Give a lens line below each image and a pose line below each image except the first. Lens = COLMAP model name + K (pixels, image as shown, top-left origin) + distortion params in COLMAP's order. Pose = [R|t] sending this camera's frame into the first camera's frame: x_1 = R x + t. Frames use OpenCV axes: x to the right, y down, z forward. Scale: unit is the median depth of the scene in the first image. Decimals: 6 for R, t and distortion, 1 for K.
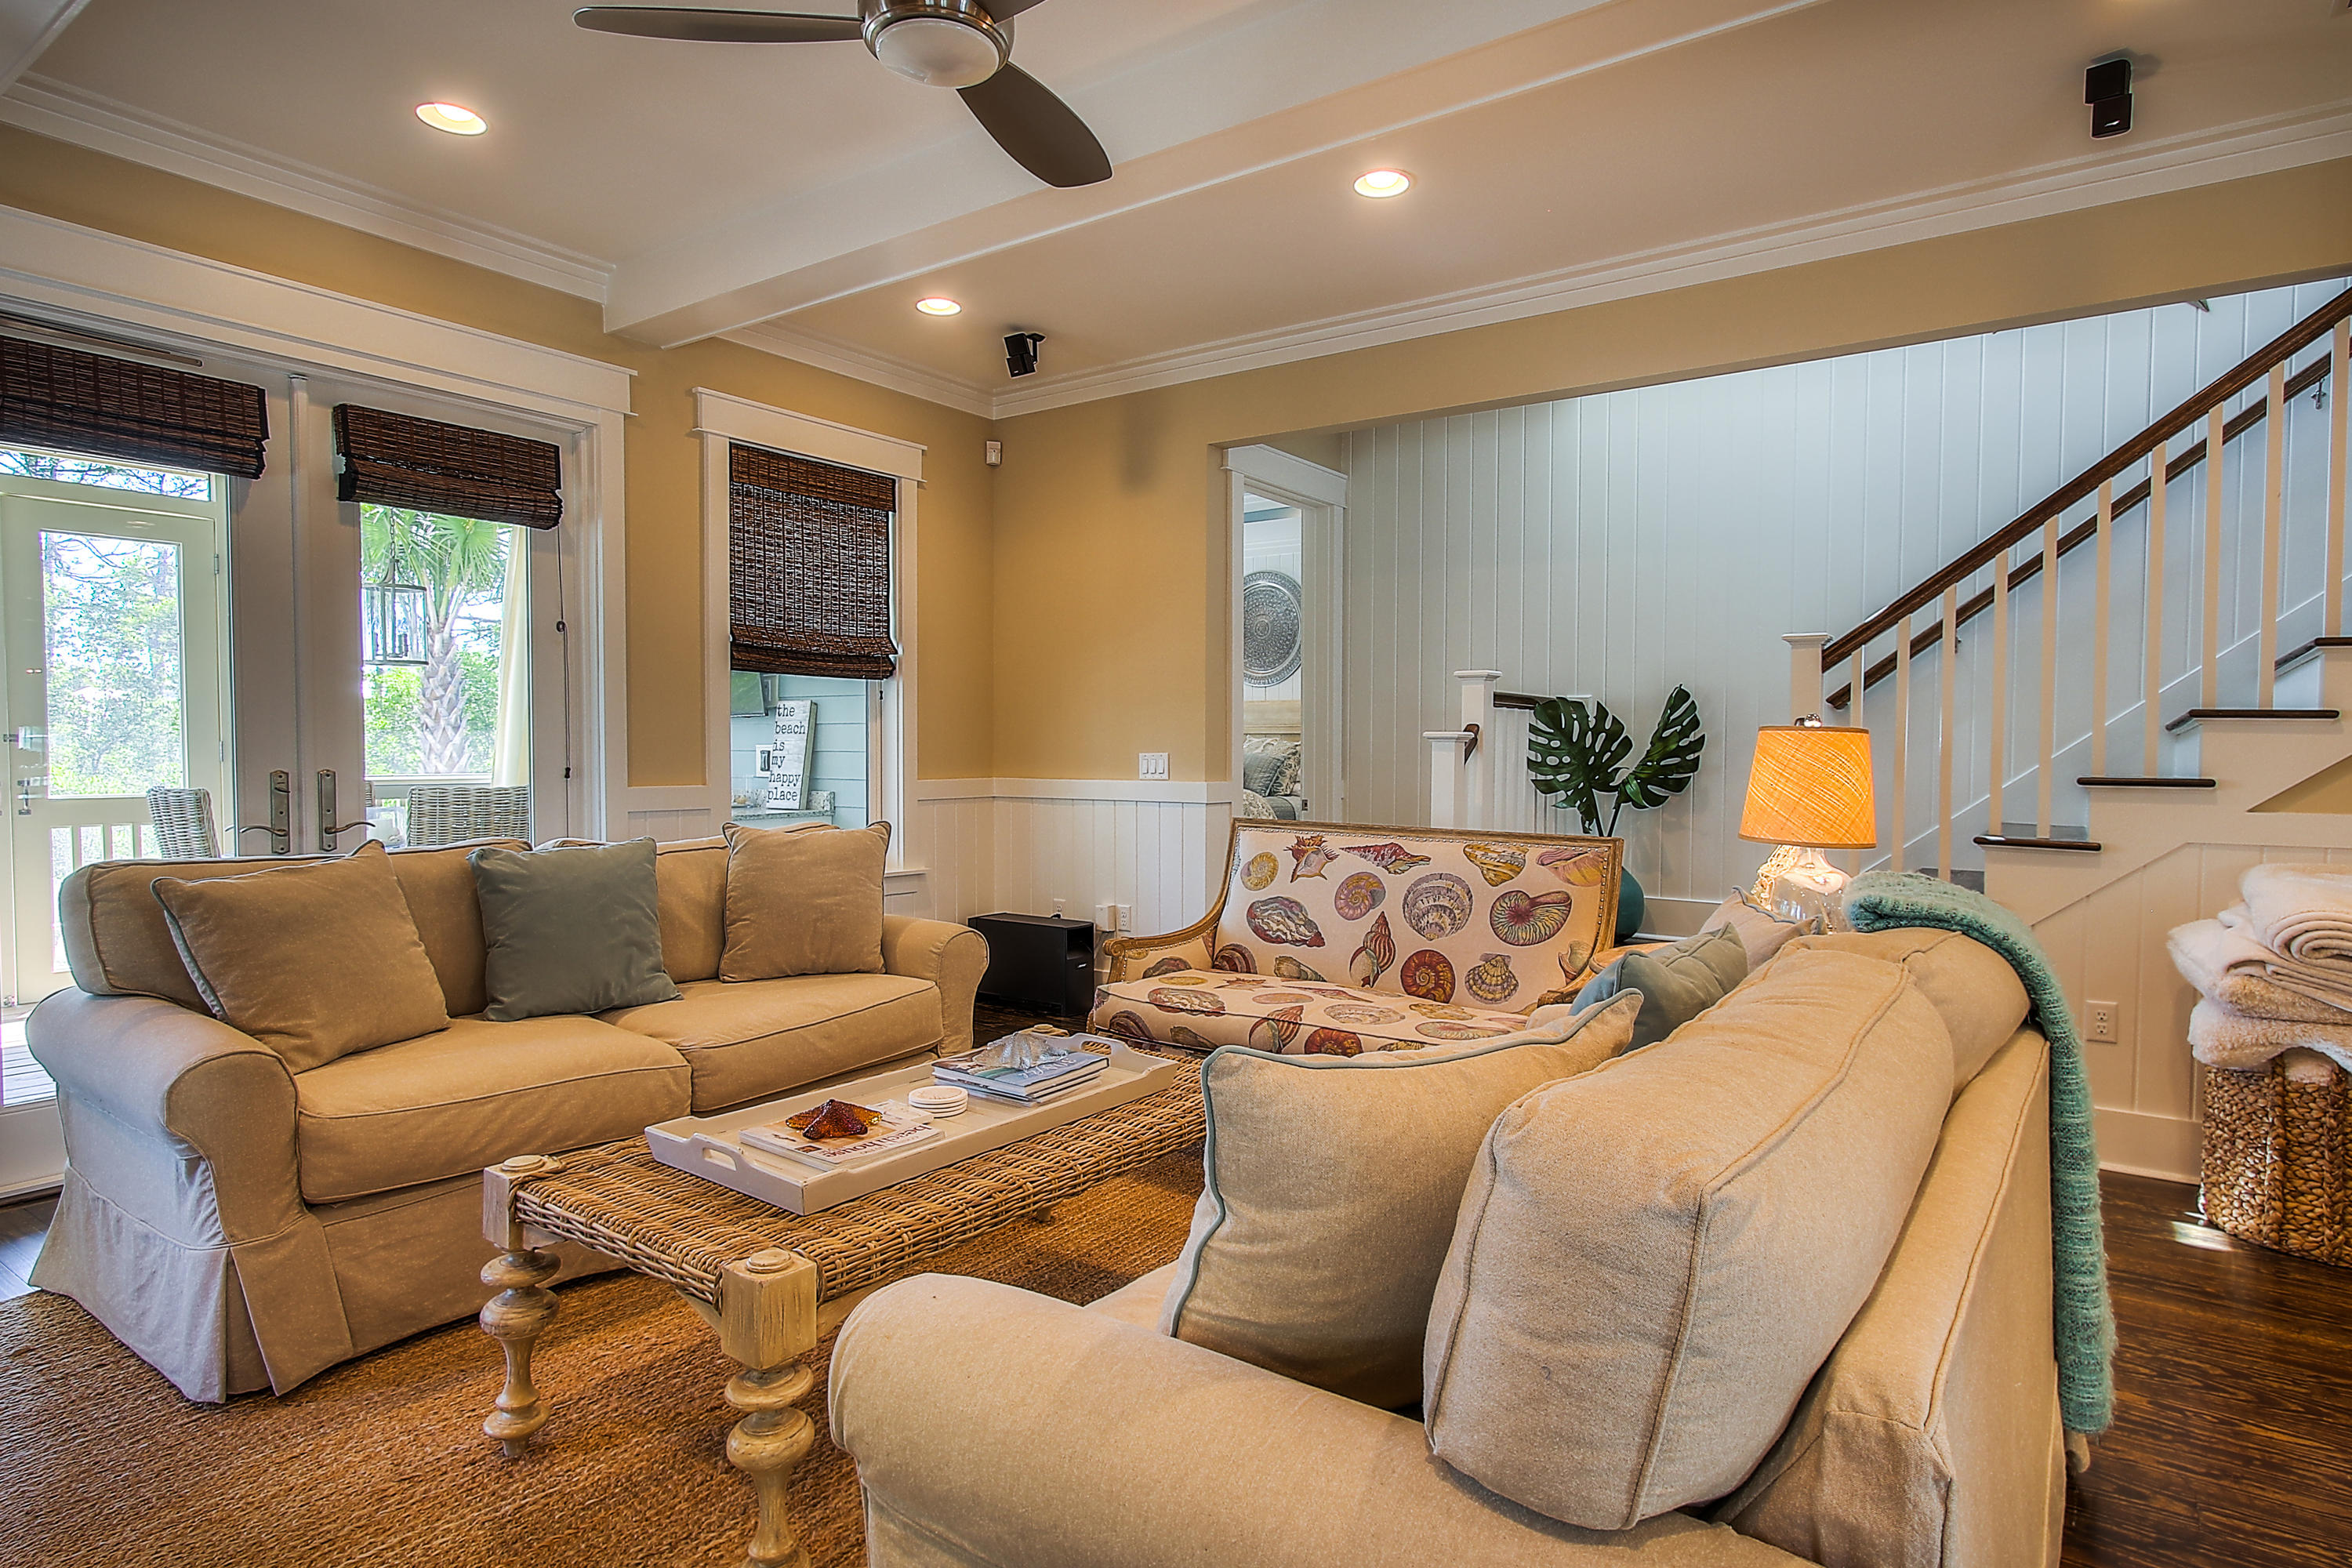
lens RADIAL K [[1237.5, 0, 1174.9], [0, 1237.5, 783.8], [0, 0, 1]] dist [0.007310, -0.000255]
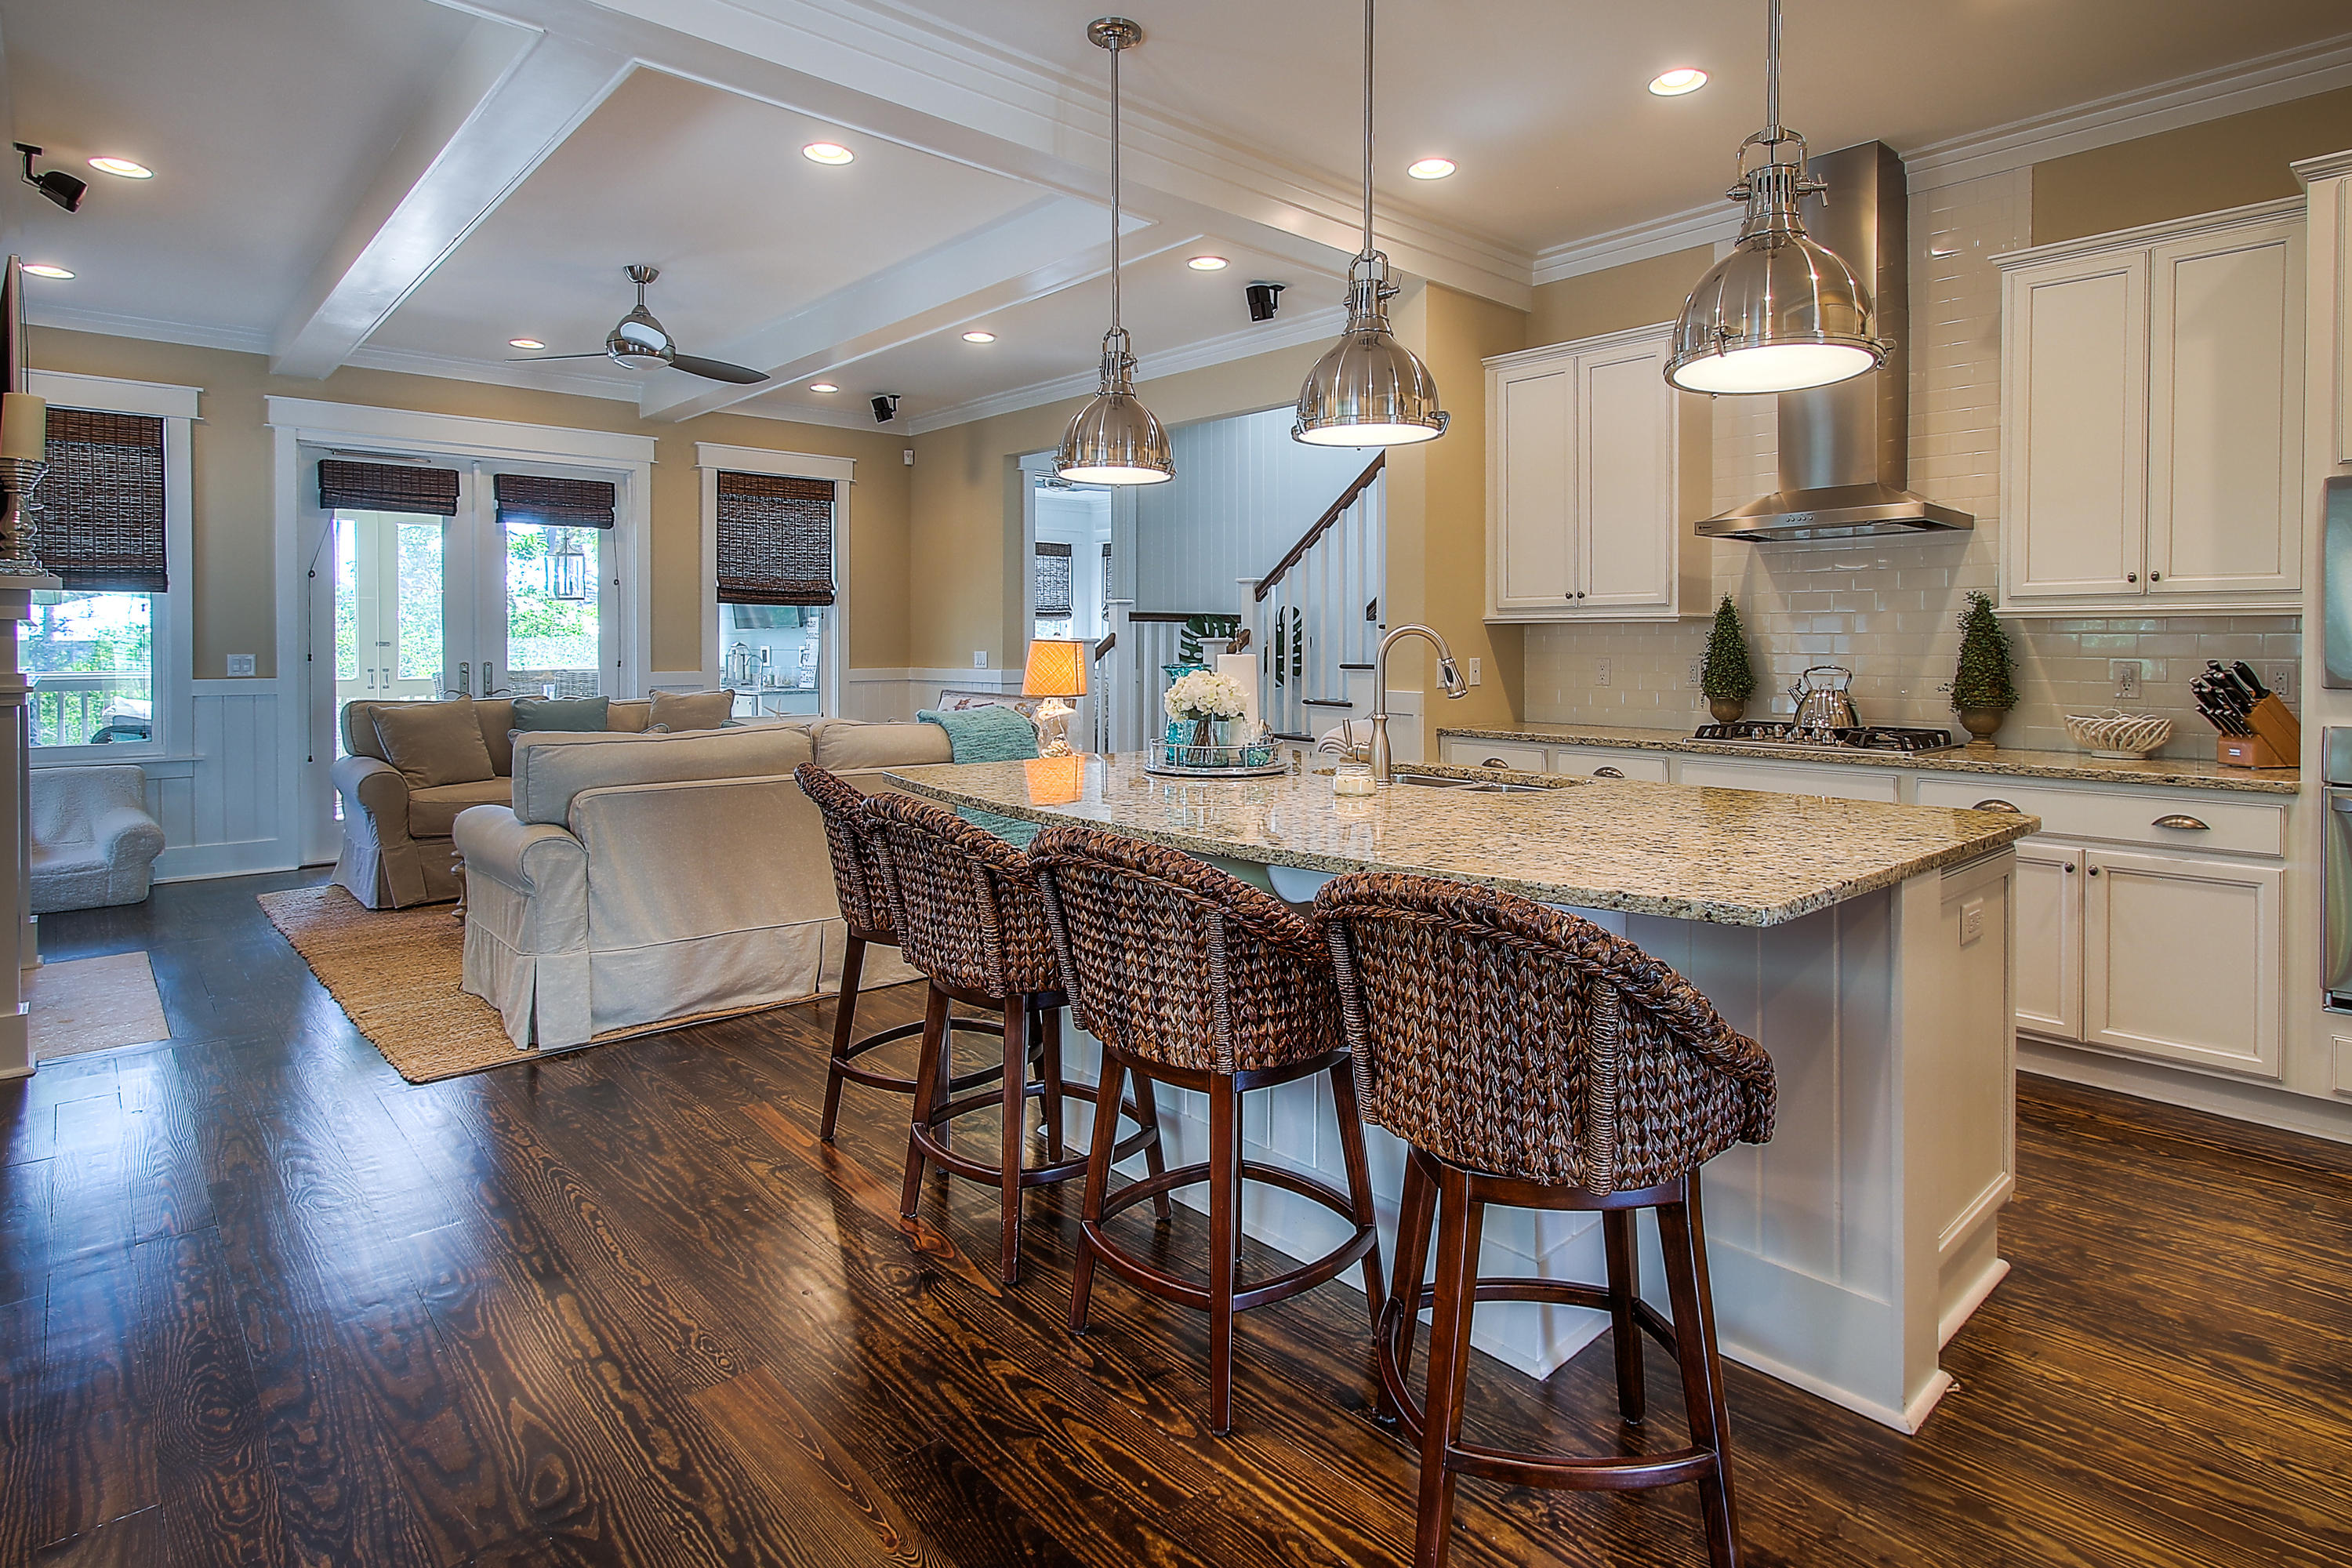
lens RADIAL K [[1237.5, 0, 1199.4], [0, 1237.5, 649.0], [0, 0, 1]] dist [0.007310, -0.000255]
pose [[0.975963, -0.004343, -0.217891, 0.660825], [-0.000877, 0.999715, -0.023858, 0.011092], [0.217933, 0.023475, 0.975681, -0.518267]]
